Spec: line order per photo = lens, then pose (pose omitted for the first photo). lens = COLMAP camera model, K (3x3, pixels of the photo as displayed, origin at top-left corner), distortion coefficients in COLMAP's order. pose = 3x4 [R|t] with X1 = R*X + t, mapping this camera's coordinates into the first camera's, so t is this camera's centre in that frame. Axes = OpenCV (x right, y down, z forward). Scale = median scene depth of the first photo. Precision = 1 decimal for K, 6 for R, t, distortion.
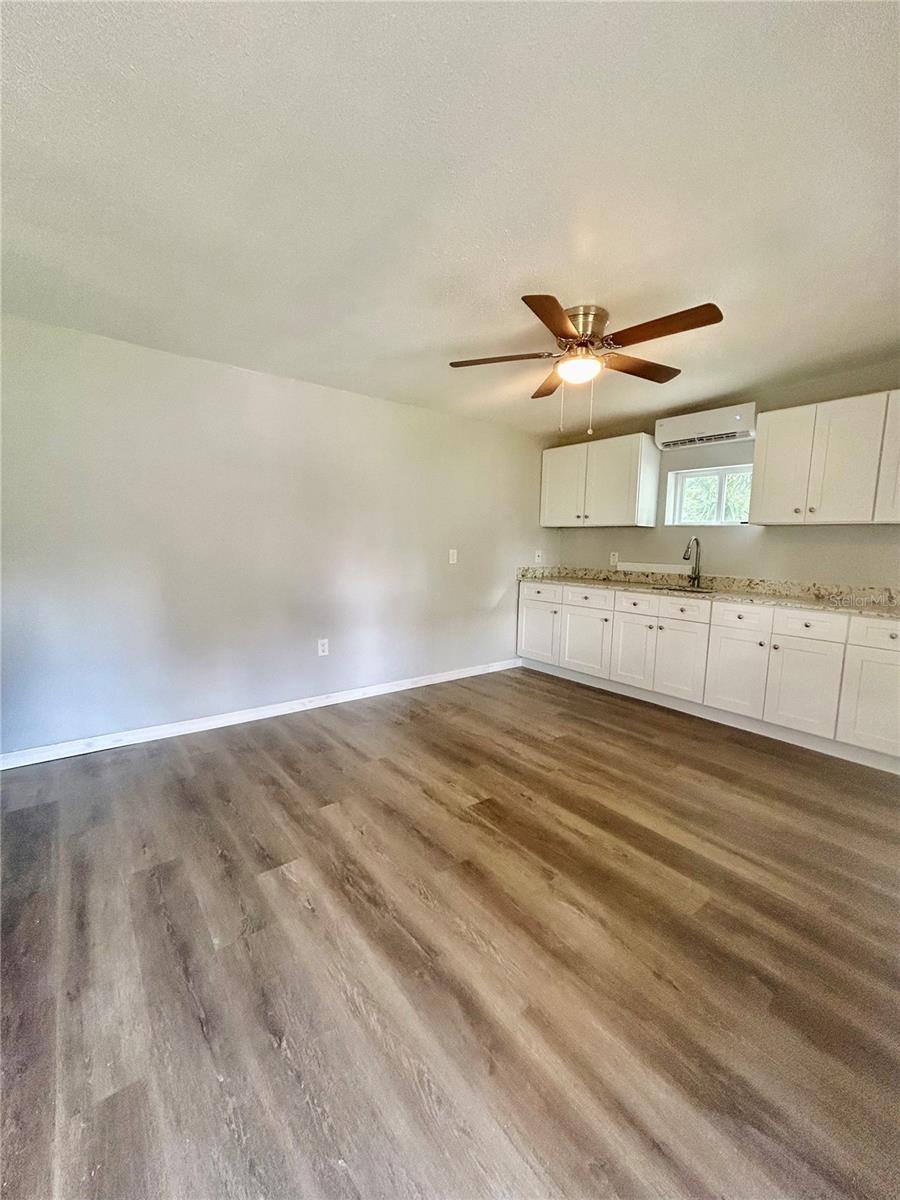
lens RADIAL K [[489.1, 0, 452.7], [0, 489.1, 602.7], [0, 0, 1]] dist [0.001006, -0.000083]
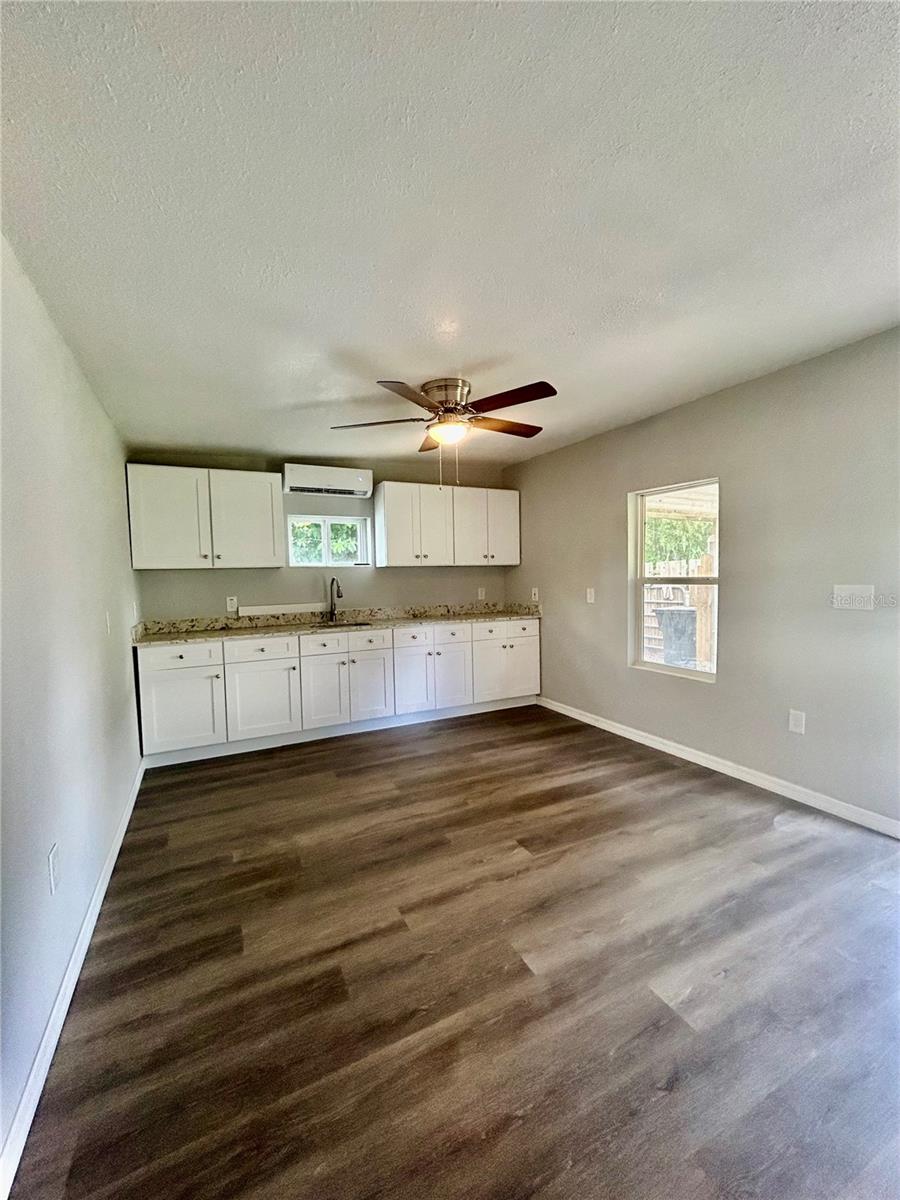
lens RADIAL K [[489.1, 0, 451.3], [0, 489.1, 601.4], [0, 0, 1]] dist [0.000124, 0.000012]
pose [[0.205369, -0.078663, 0.975518, -0.667604], [0.147106, 0.987921, 0.048694, -0.116999], [-0.967566, 0.133505, 0.214460, 0.631521]]
